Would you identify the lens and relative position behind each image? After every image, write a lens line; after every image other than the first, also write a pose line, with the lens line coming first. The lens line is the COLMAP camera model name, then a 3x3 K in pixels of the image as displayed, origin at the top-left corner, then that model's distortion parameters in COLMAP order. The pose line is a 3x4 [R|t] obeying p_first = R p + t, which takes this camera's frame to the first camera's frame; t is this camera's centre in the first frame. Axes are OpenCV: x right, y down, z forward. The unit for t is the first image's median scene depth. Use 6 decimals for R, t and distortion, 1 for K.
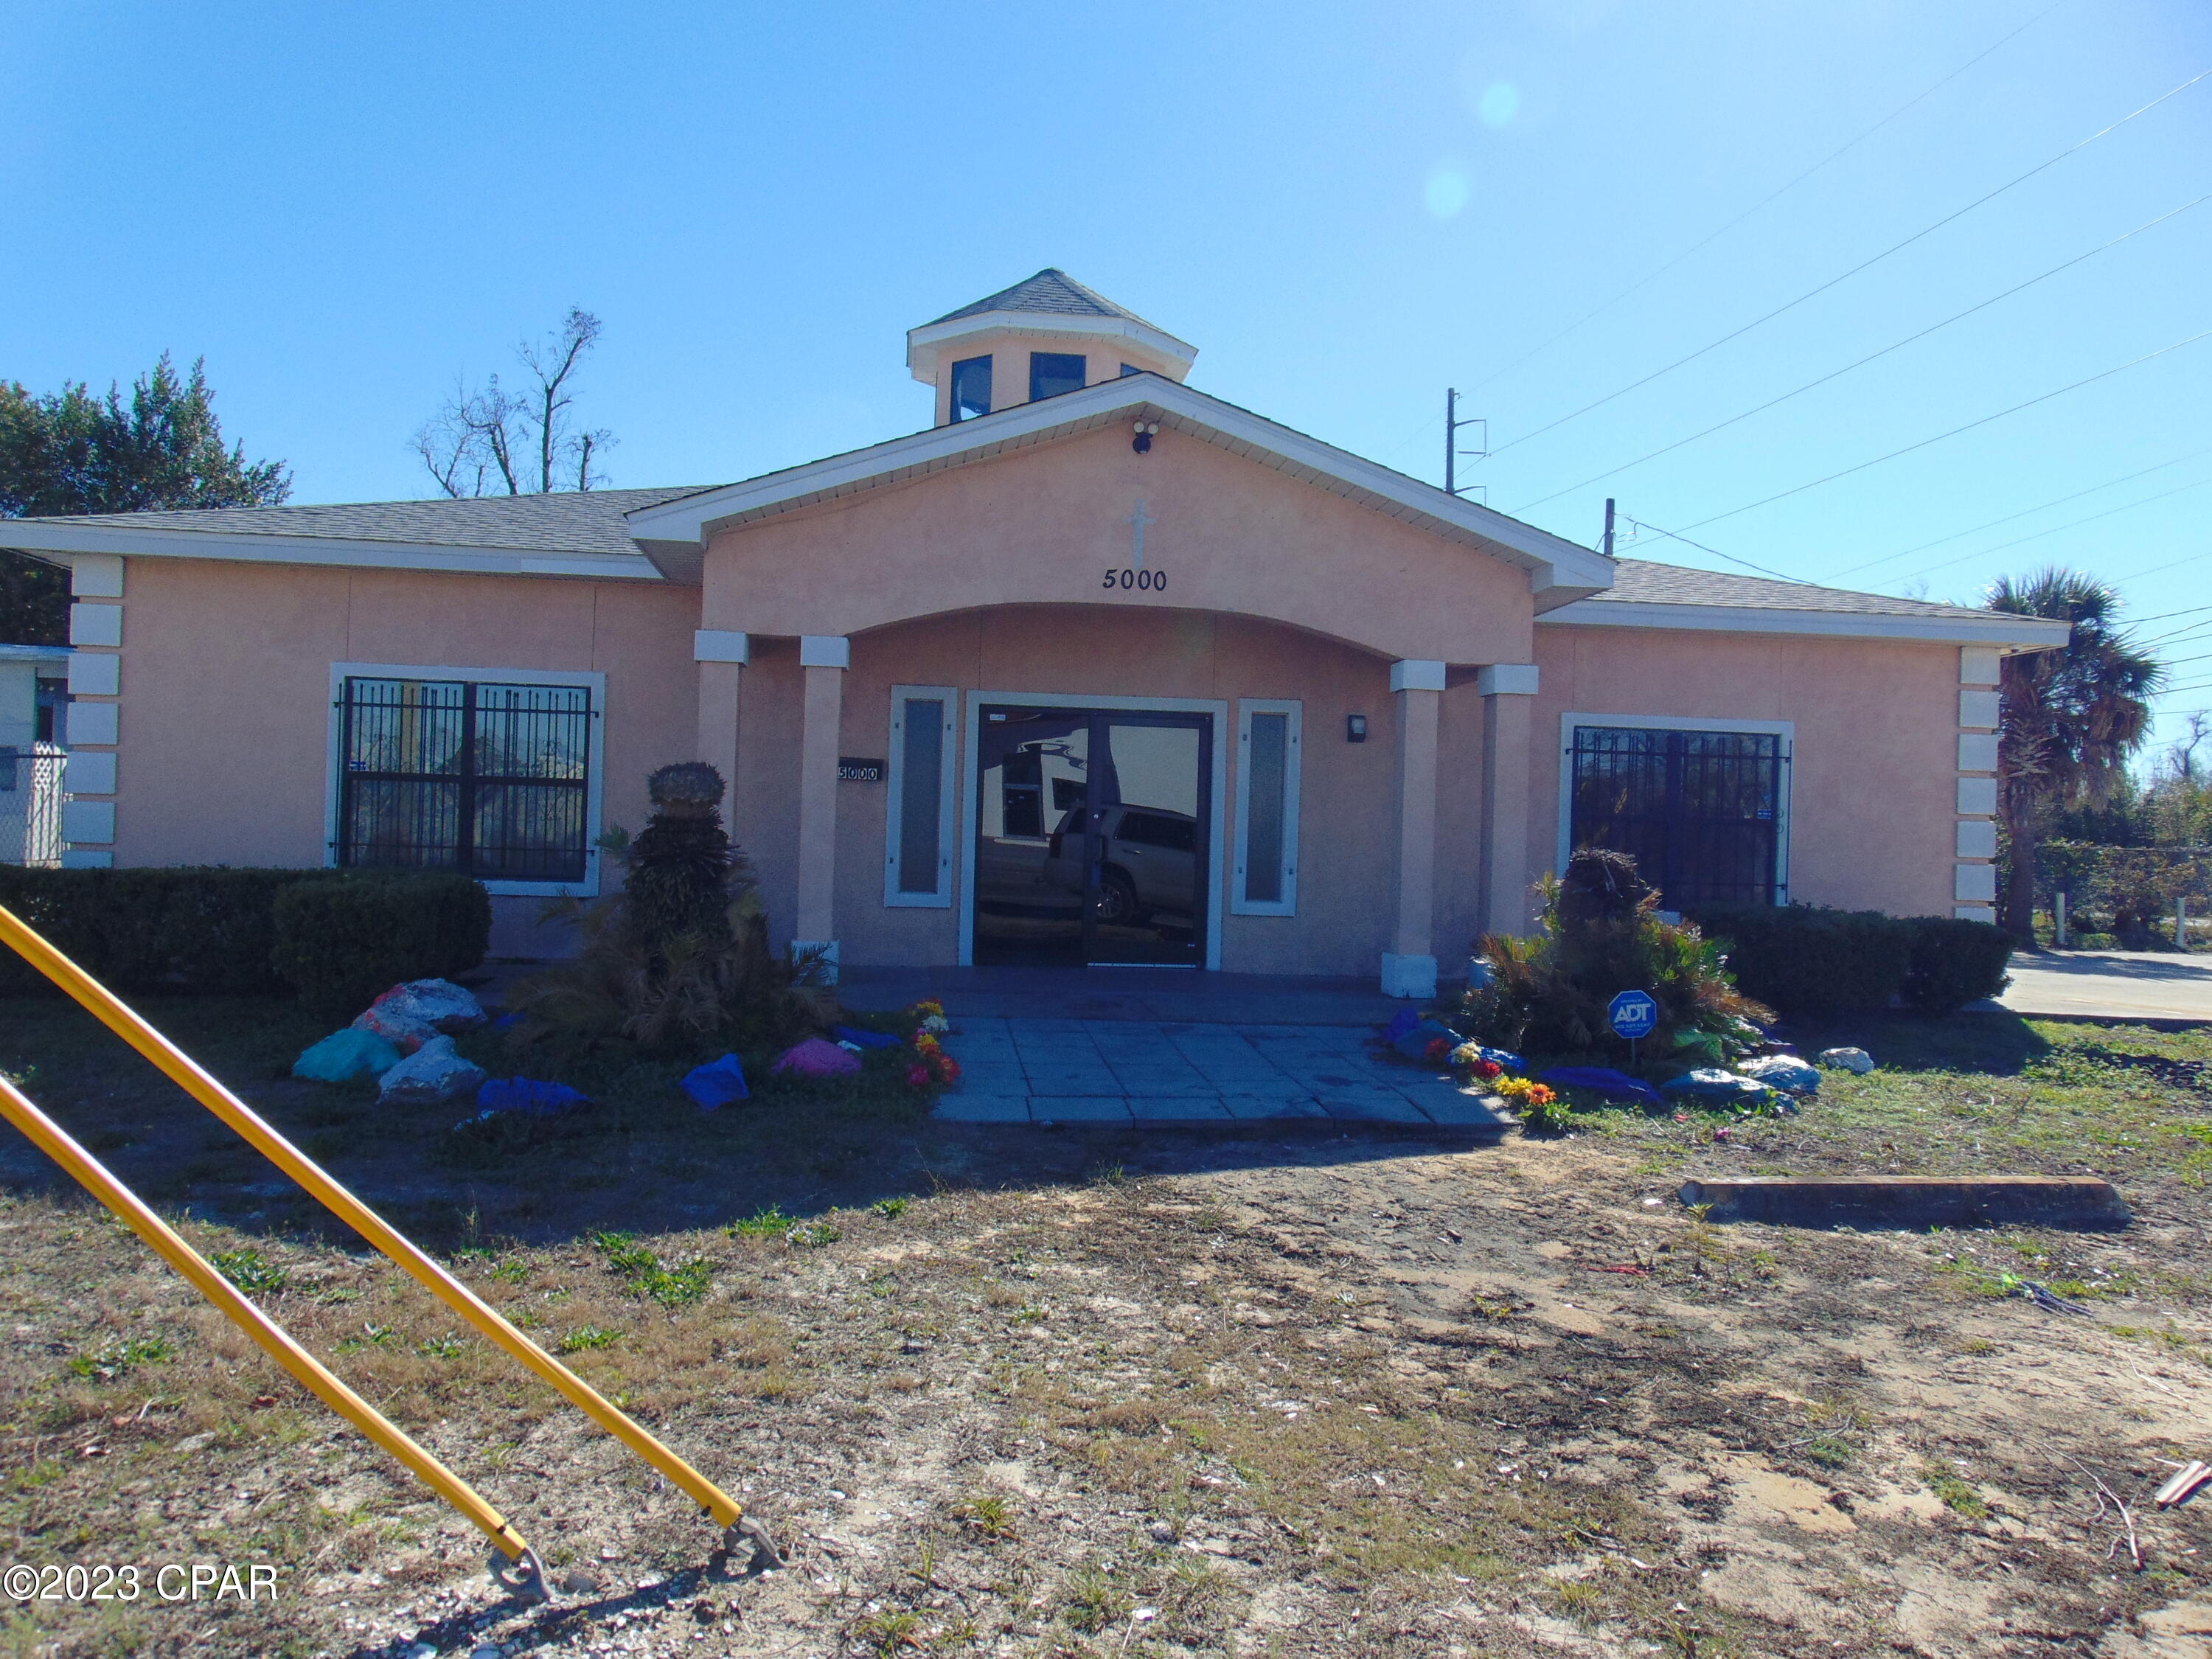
lens RADIAL K [[1733.7, 0, 1106.0], [0, 1733.7, 829.5], [0, 0, 1]] dist [-0.043644, 0.117983]
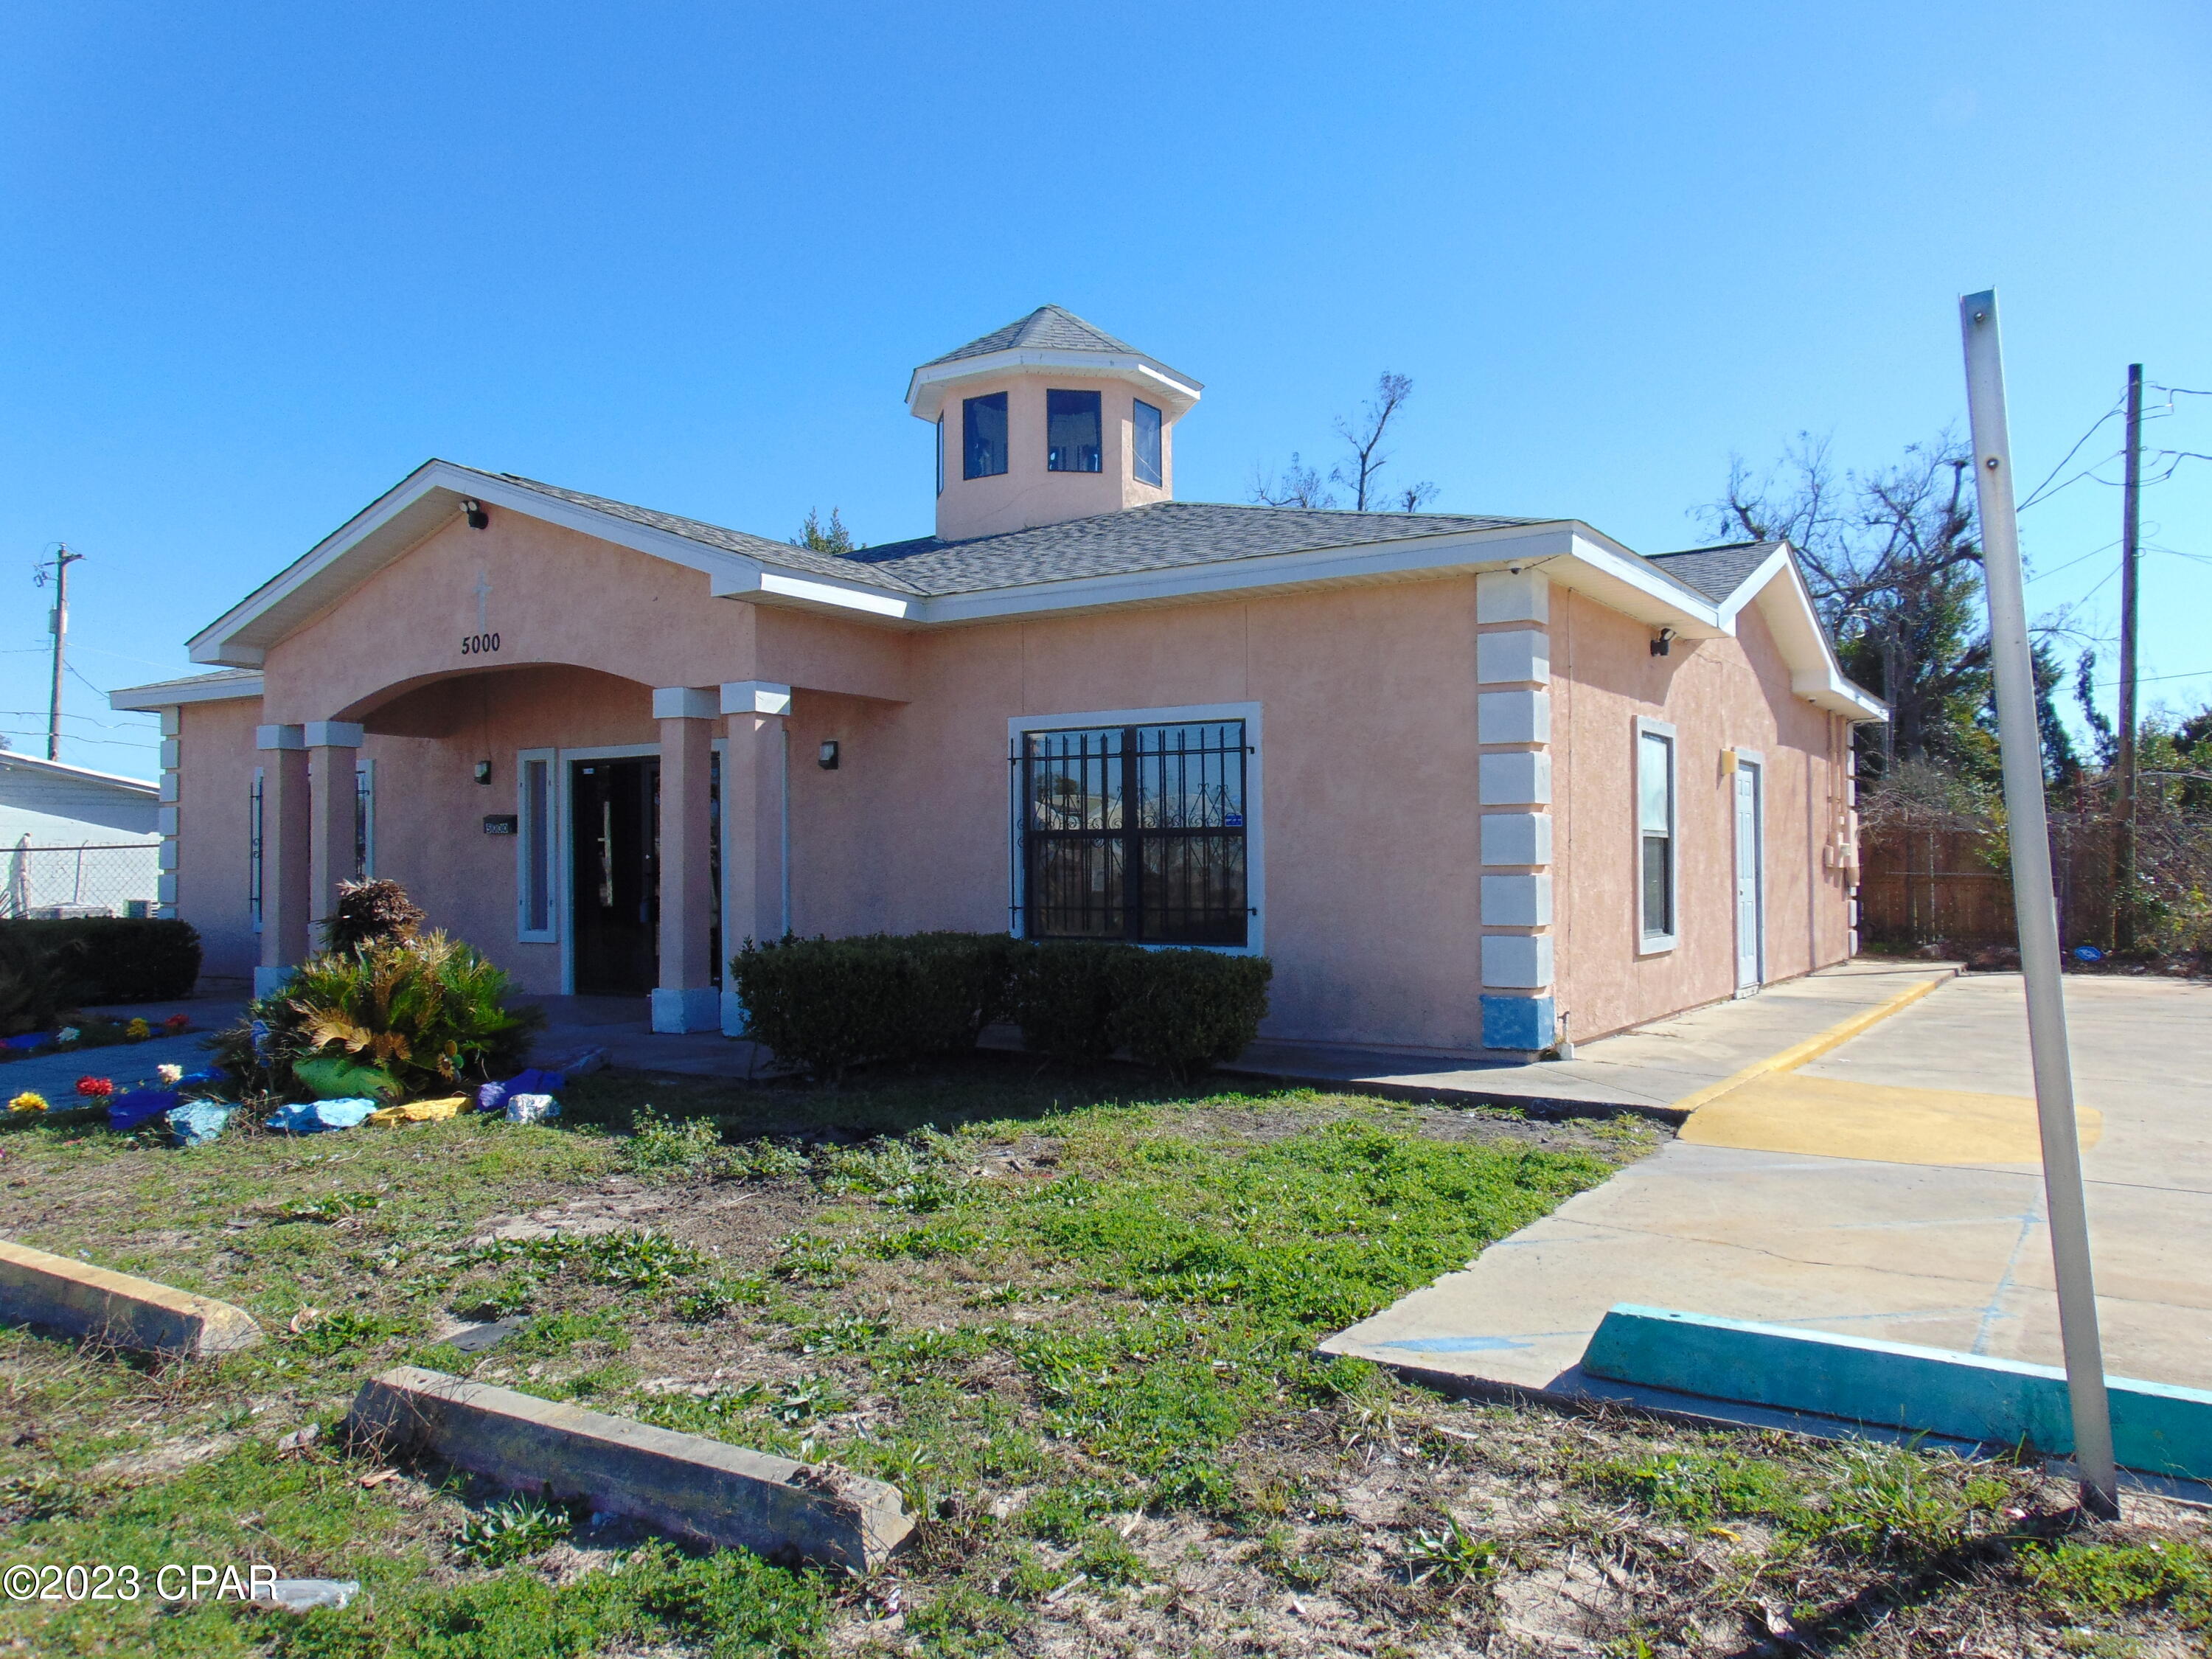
lens RADIAL K [[1676.6, 0, 1106.0], [0, 1676.6, 829.5], [0, 0, 1]] dist [-0.027656, 0.039161]
pose [[0.768215, -0.047595, -0.638420, 0.914308], [0.037007, 0.998867, -0.029936, 0.017627], [0.639121, -0.000628, 0.769106, 0.407294]]
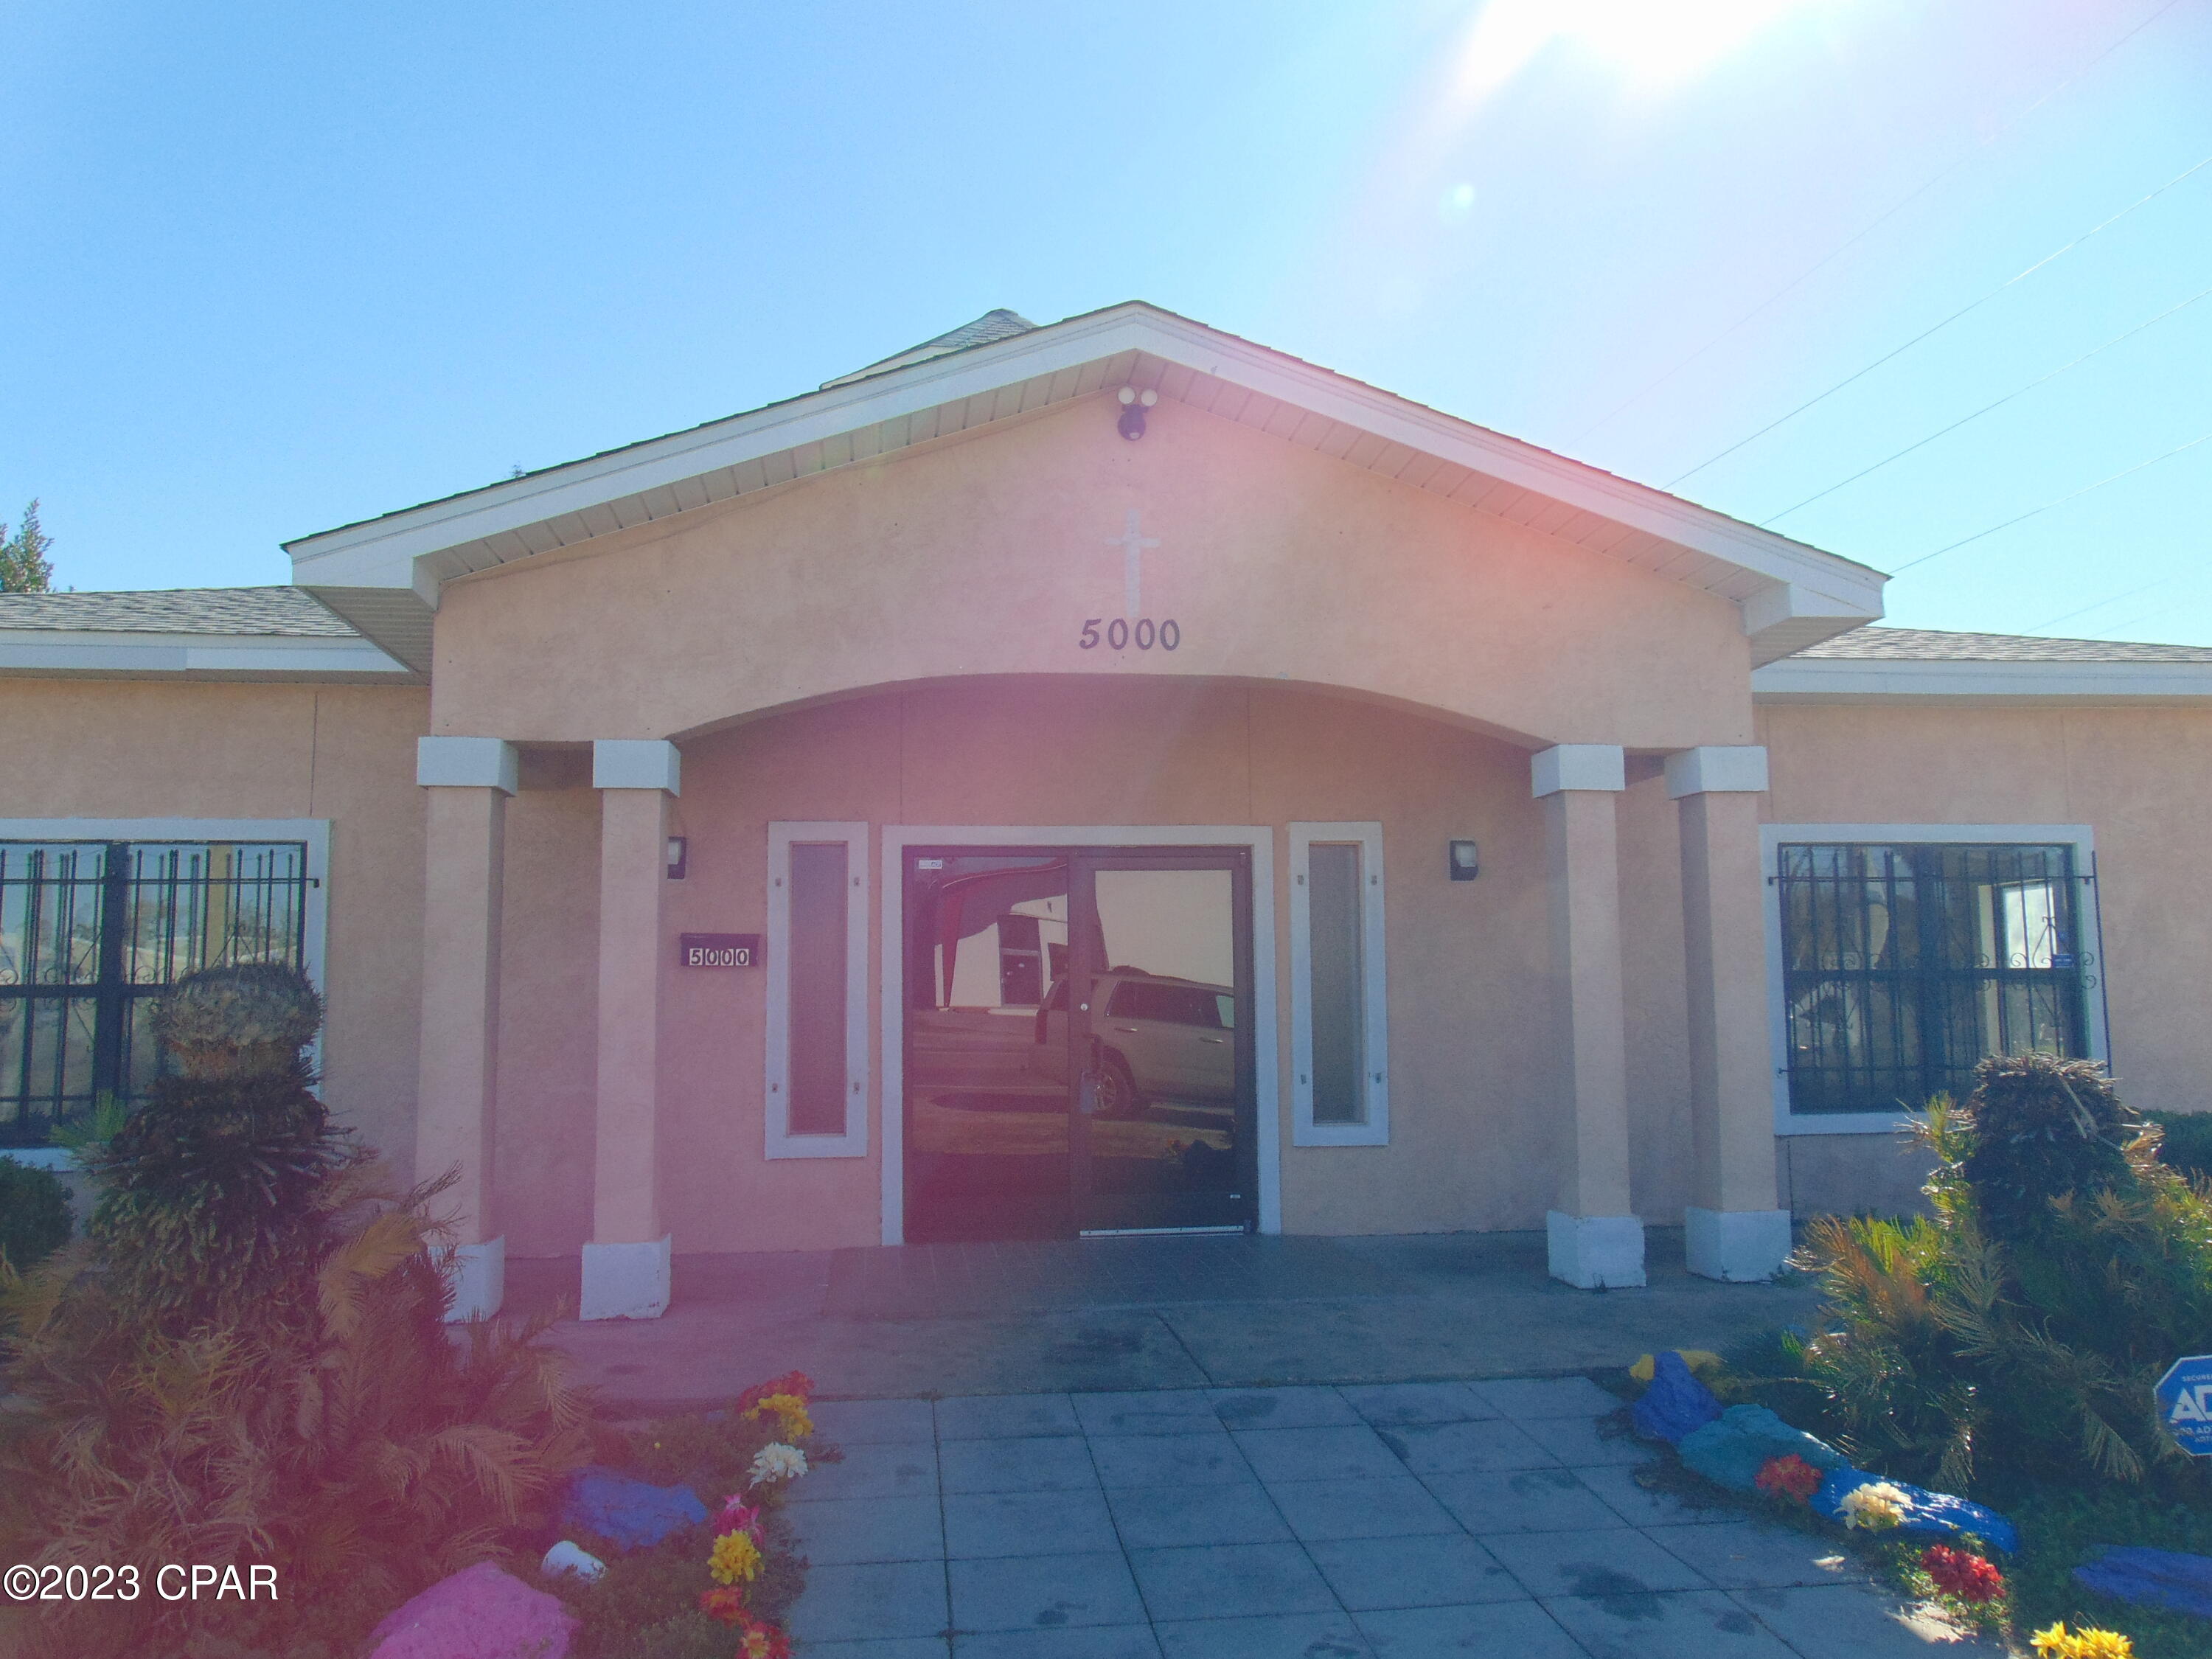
lens RADIAL K [[1733.7, 0, 1106.0], [0, 1733.7, 829.5], [0, 0, 1]] dist [-0.043644, 0.117983]
pose [[0.999149, -0.040050, 0.009883, -0.001061], [0.040791, 0.994913, -0.092112, -0.014402], [-0.006144, 0.092437, 0.995700, 0.348734]]
